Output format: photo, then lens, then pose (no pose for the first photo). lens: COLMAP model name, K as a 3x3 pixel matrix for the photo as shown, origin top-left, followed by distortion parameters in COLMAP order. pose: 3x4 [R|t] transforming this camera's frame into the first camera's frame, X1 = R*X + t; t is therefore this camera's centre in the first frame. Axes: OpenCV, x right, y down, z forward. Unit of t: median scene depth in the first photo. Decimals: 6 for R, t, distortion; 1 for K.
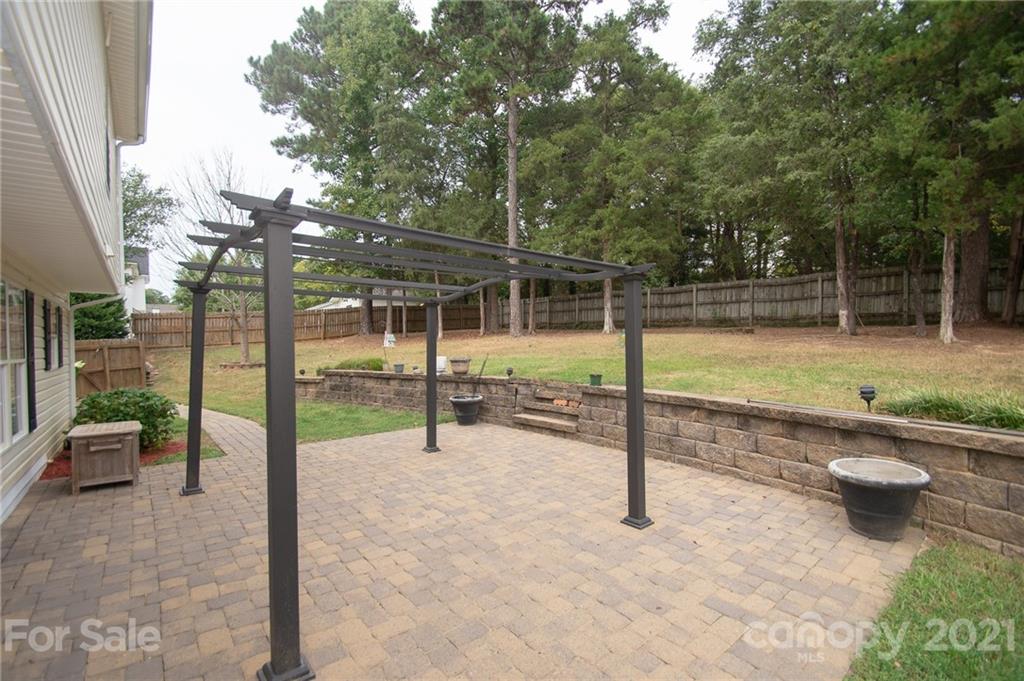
lens RADIAL K [[448.6, 0, 504.2], [0, 448.6, 349.4], [0, 0, 1]] dist [0.004705, -0.005893]
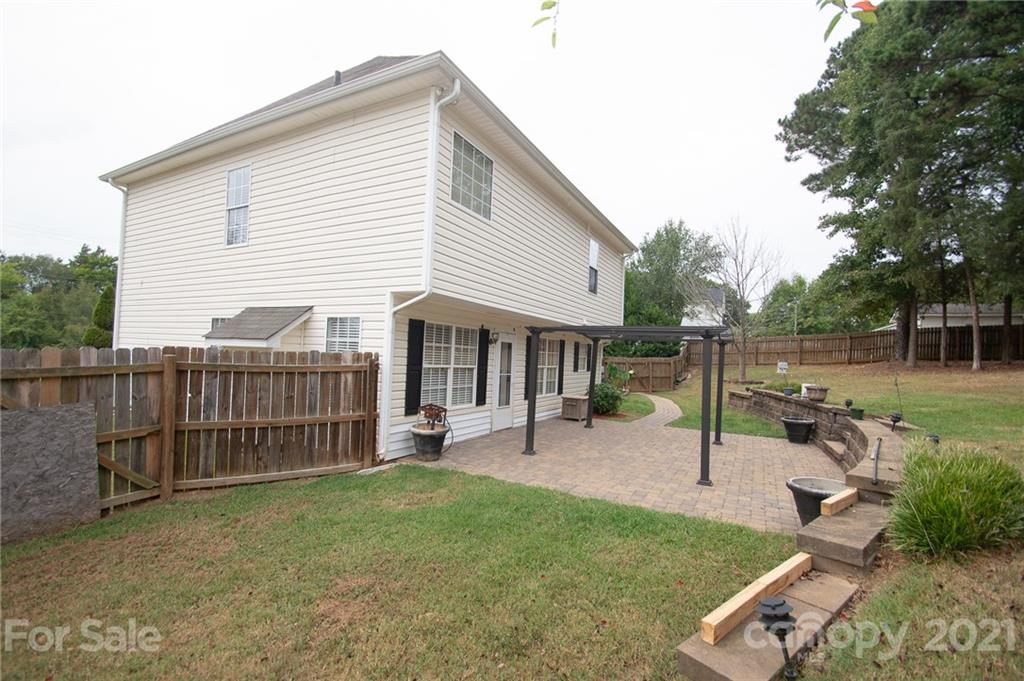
lens RADIAL K [[448.6, 0, 513.8], [0, 448.6, 352.9], [0, 0, 1]] dist [0.004705, -0.005893]
pose [[0.383229, 0.025752, -0.923294, 0.773163], [-0.057059, 0.998362, 0.004162, -0.031900], [0.921889, 0.051088, 0.384071, -0.158229]]
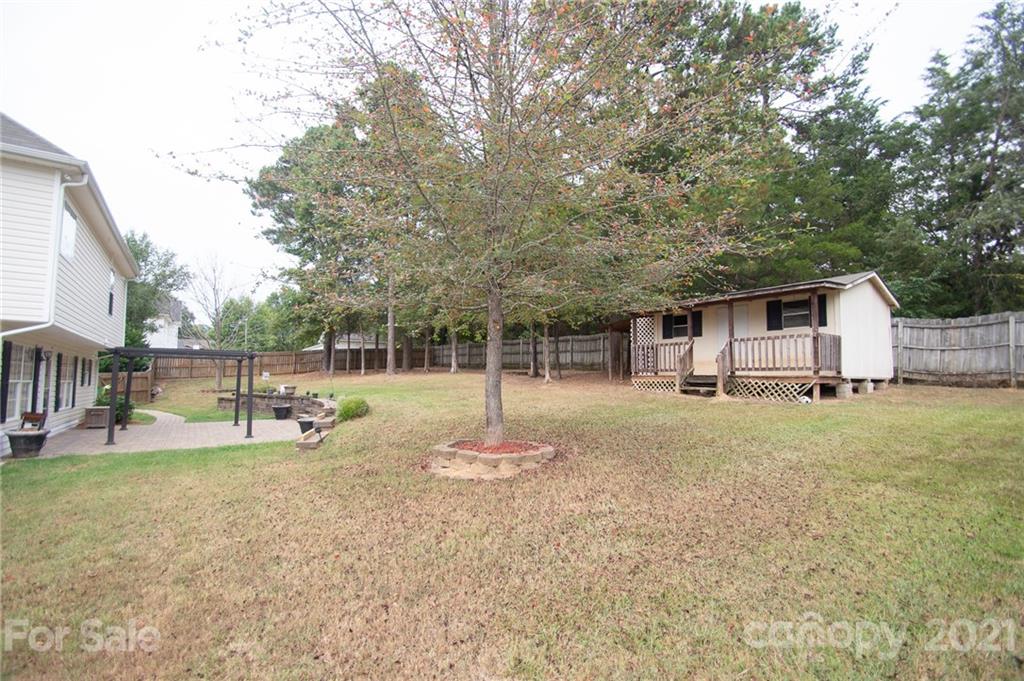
lens RADIAL K [[448.6, 0, 509.1], [0, 448.6, 350.1], [0, 0, 1]] dist [0.004705, -0.005893]
pose [[0.997510, 0.011994, -0.069499, 1.143862], [-0.017377, 0.996850, -0.077384, -0.001414], [0.068352, 0.078399, 0.994576, -1.003210]]
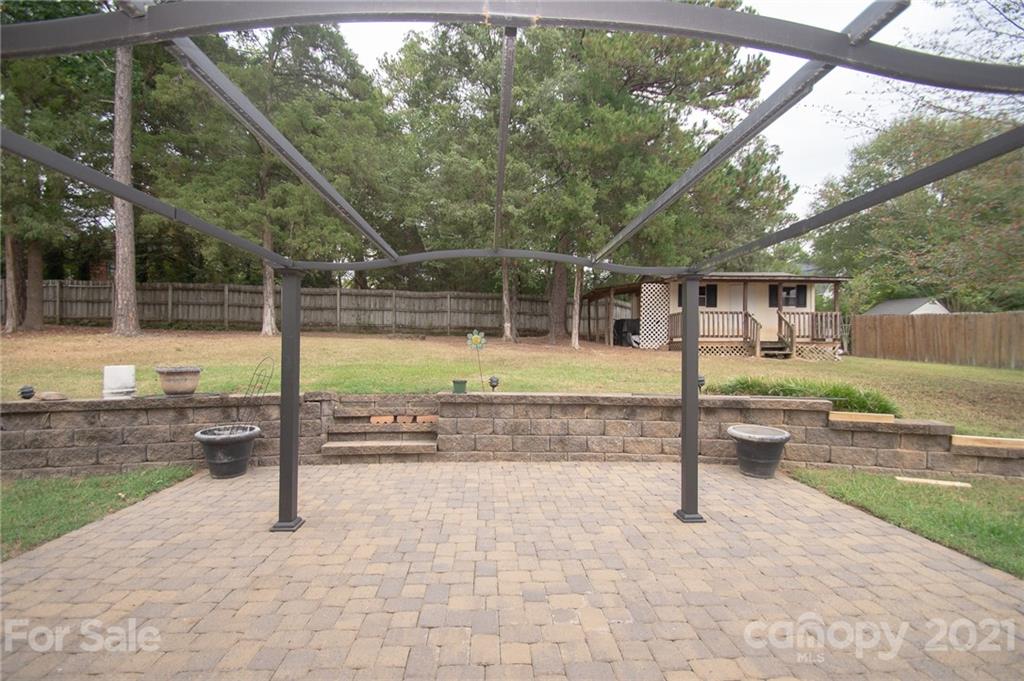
lens RADIAL K [[448.6, 0, 510.6], [0, 448.6, 343.6], [0, 0, 1]] dist [0.004705, -0.005893]
pose [[0.588887, 0.018851, 0.807995, -0.385468], [0.004908, 0.999626, -0.026899, 0.007491], [-0.808200, 0.019806, 0.588574, 0.358036]]
